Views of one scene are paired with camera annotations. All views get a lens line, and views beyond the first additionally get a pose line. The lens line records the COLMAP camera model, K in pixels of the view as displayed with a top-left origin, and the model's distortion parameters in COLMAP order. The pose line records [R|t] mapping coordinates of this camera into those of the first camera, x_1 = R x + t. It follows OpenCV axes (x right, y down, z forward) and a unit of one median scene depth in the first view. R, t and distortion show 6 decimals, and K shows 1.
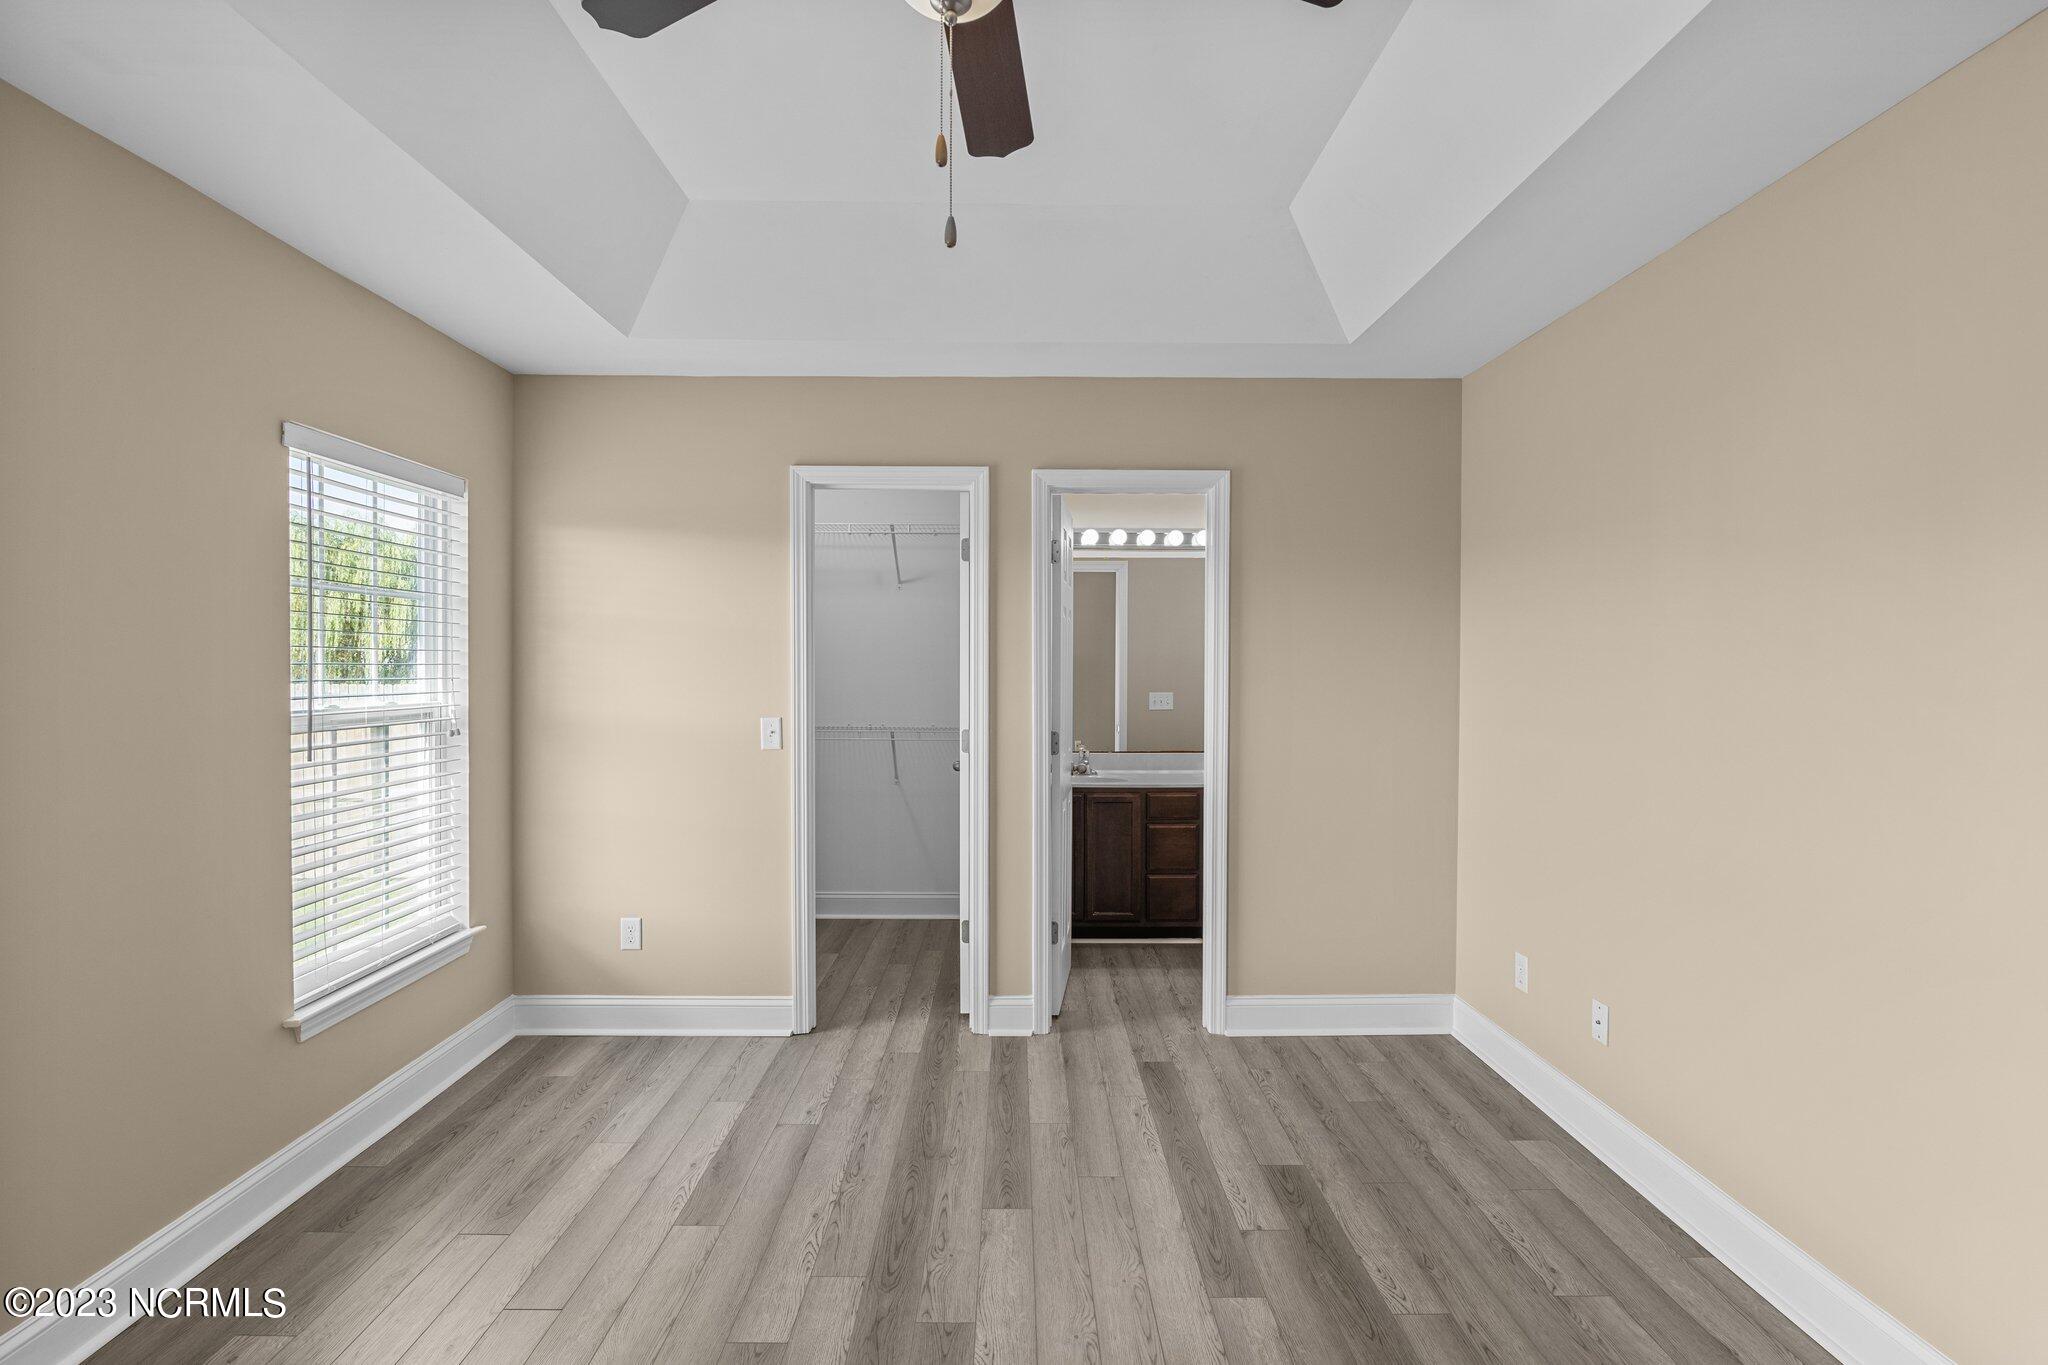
lens RADIAL K [[932.2, 0, 1017.3], [0, 932.2, 679.0], [0, 0, 1]] dist [-0.009846, 0.001375]
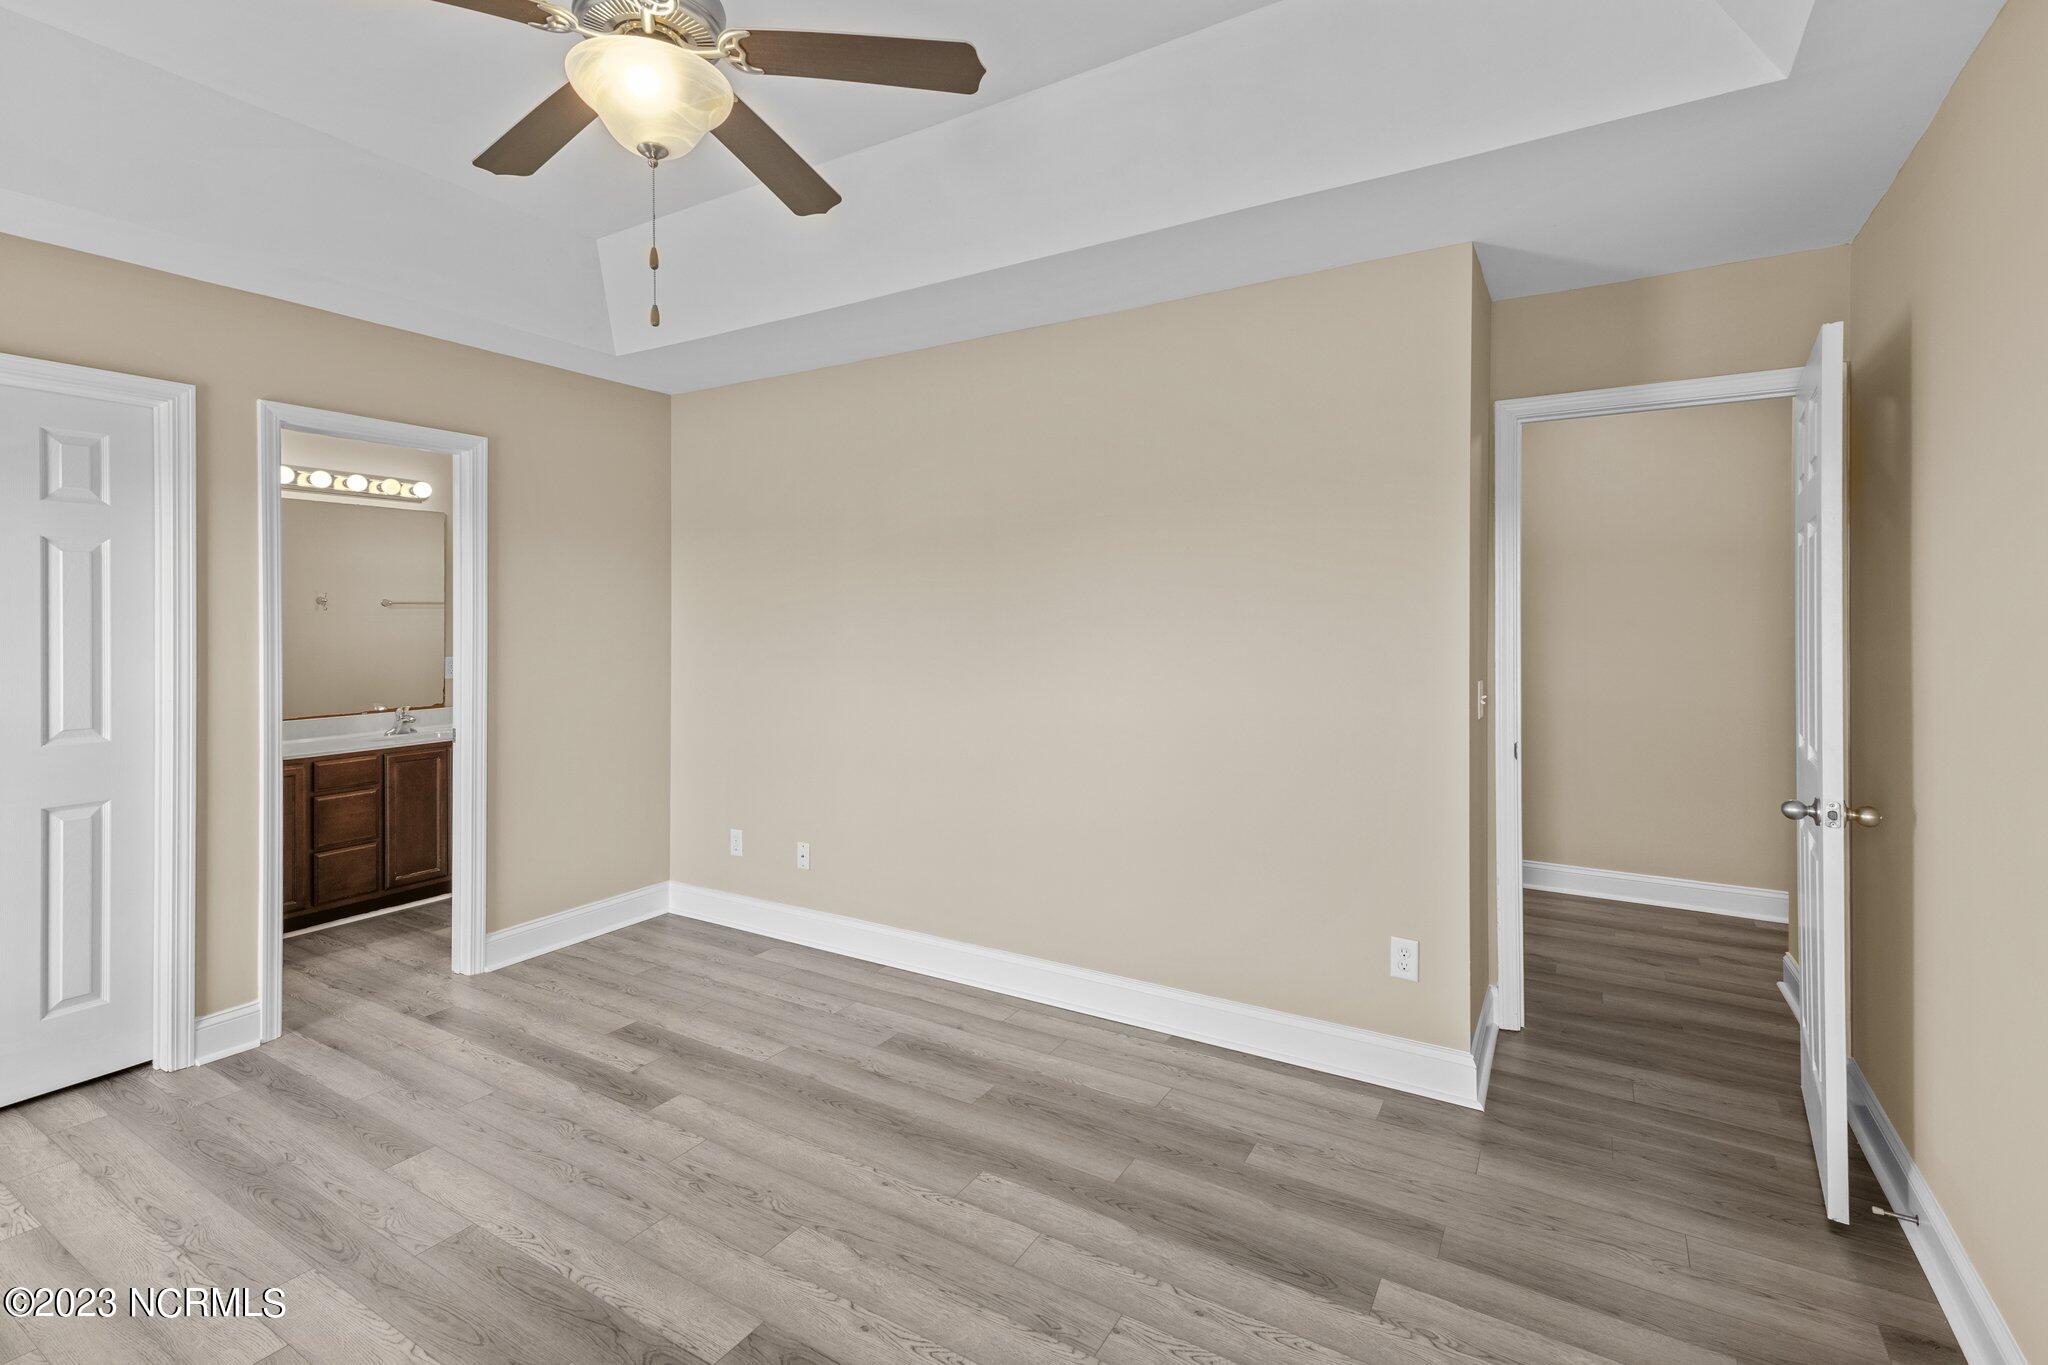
lens RADIAL K [[938.2, 0, 1025.8], [0, 938.2, 623.3], [0, 0, 1]] dist [0.003118, 0.000427]
pose [[0.515983, -0.007490, 0.856566, -0.405826], [0.015886, 0.999873, -0.000826, -0.000820], [-0.856451, 0.014033, 0.516037, -0.084522]]
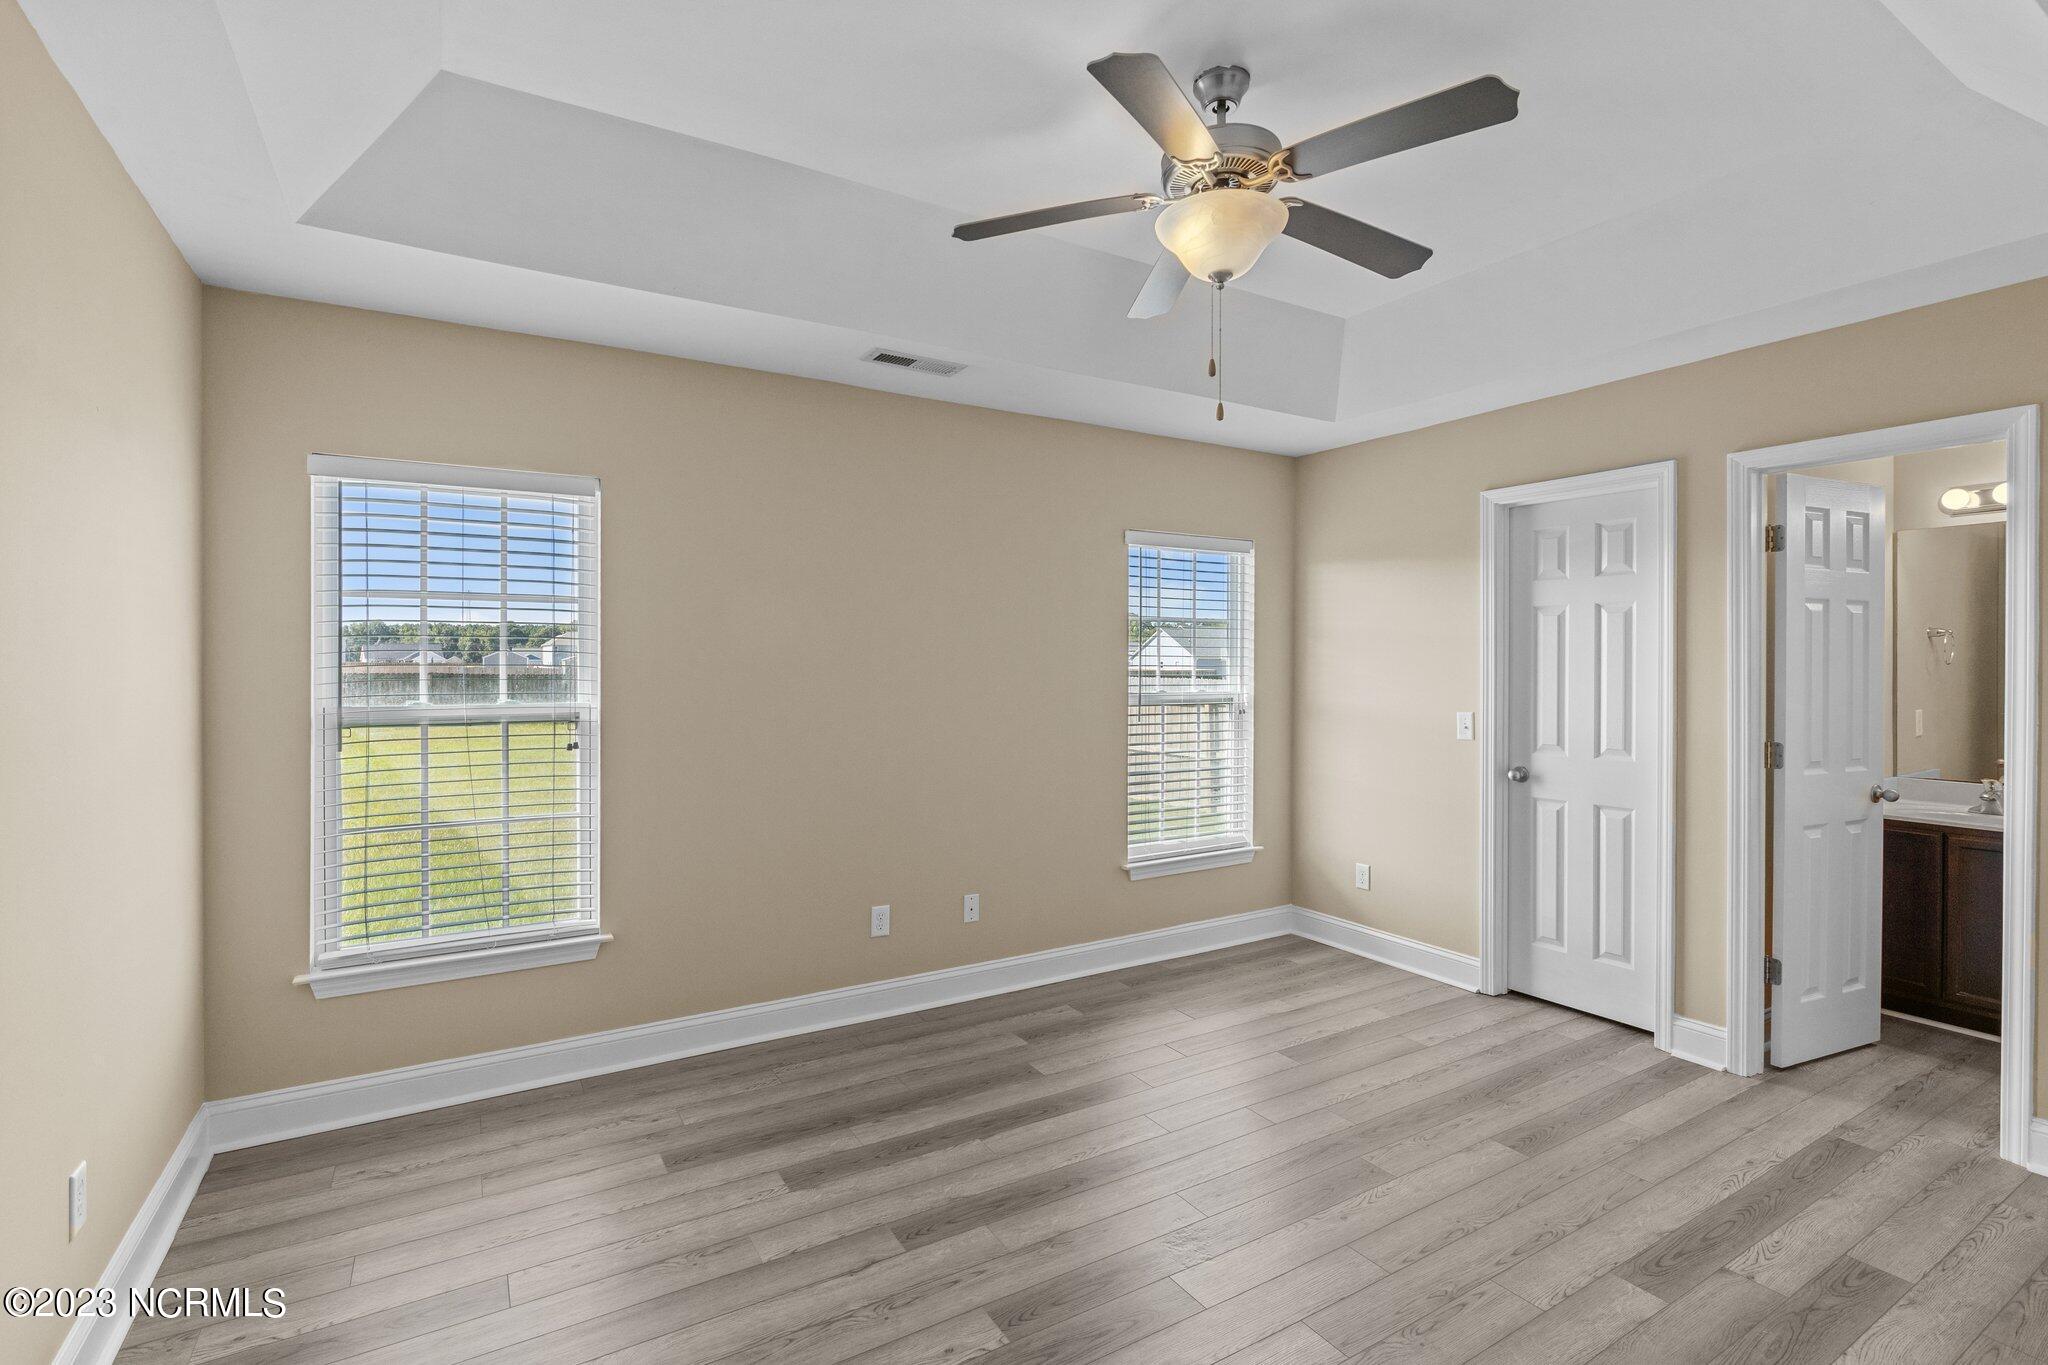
lens RADIAL K [[932.2, 0, 1017.3], [0, 932.2, 679.0], [0, 0, 1]] dist [-0.009846, 0.001375]
pose [[0.510621, 0.011791, -0.859725, 0.486168], [-0.013063, 0.999897, 0.005955, 0.000510], [0.859707, 0.008190, 0.510722, -0.072373]]
